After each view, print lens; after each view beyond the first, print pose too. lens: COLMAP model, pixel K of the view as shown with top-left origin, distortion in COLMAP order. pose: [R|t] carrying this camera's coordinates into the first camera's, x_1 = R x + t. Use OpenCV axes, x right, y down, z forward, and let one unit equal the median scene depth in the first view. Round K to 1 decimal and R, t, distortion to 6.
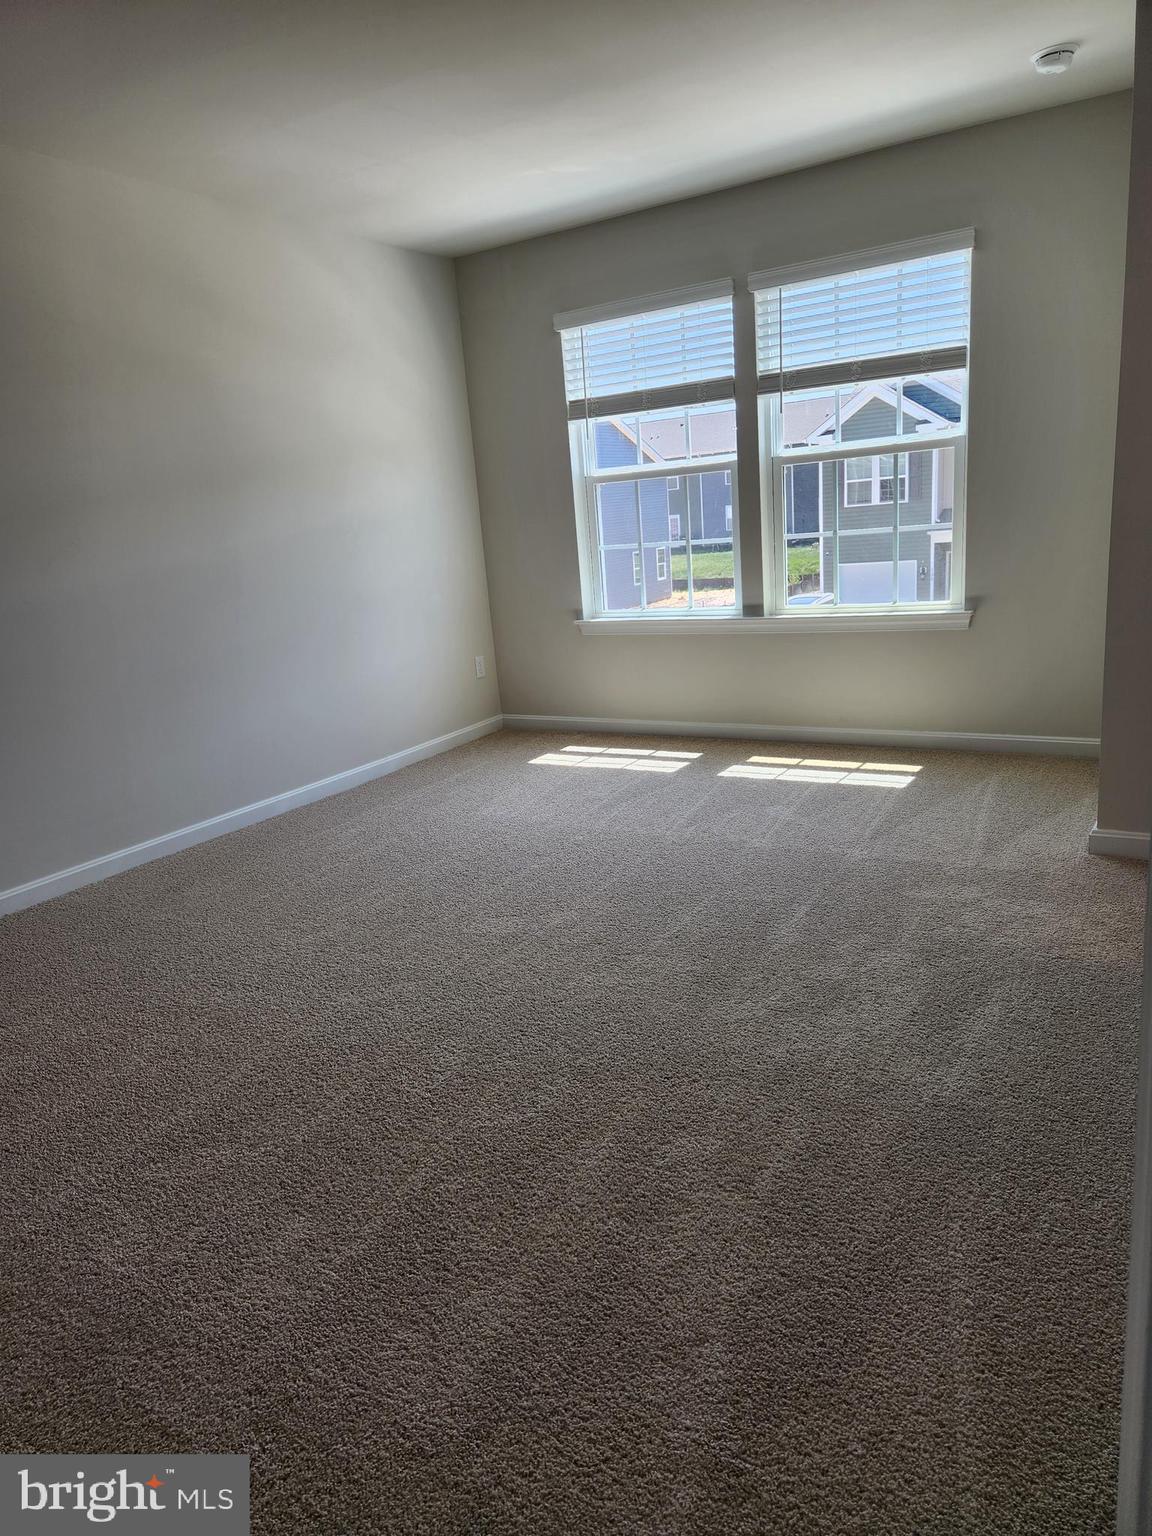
lens RADIAL K [[1022.5, 0, 577.1], [0, 1022.5, 772.9], [0, 0, 1]] dist [0.080063, -0.070304]
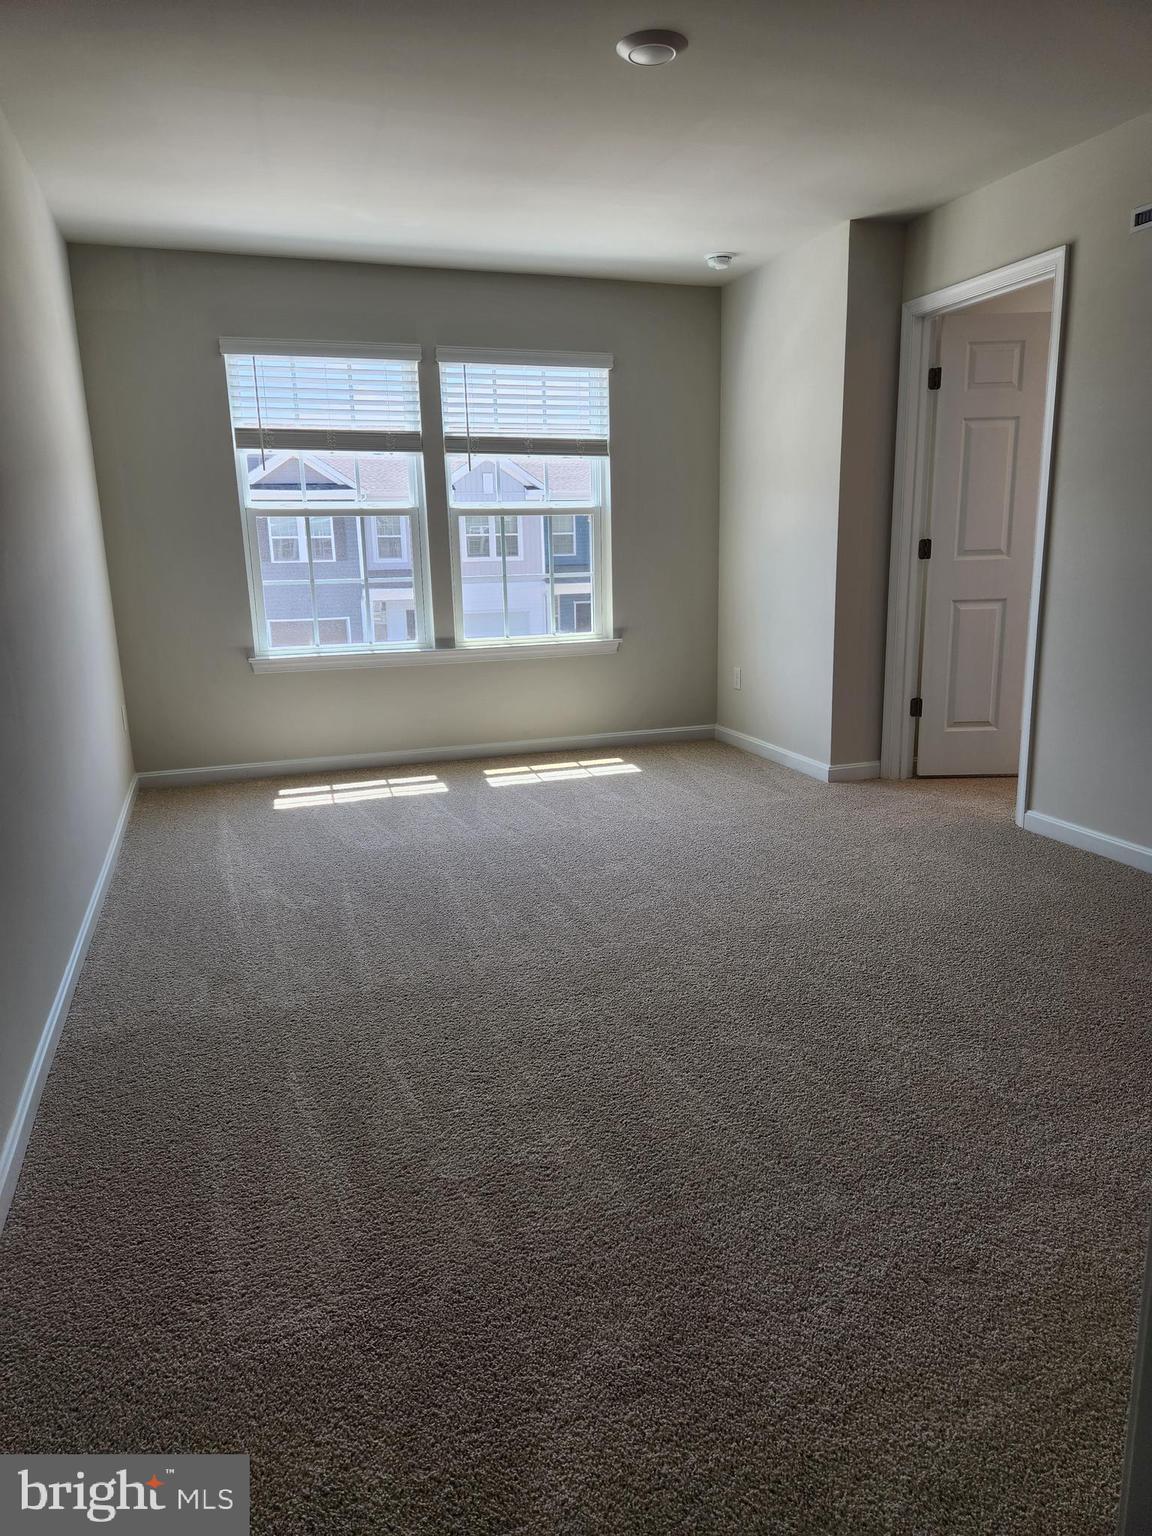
lens RADIAL K [[1022.5, 0, 569.4], [0, 1022.5, 765.5], [0, 0, 1]] dist [0.080063, -0.070304]
pose [[0.635208, -0.101317, 0.765666, -0.629944], [0.161780, 0.986820, -0.003634, -0.002623], [-0.755207, 0.126178, 0.643228, 0.216922]]
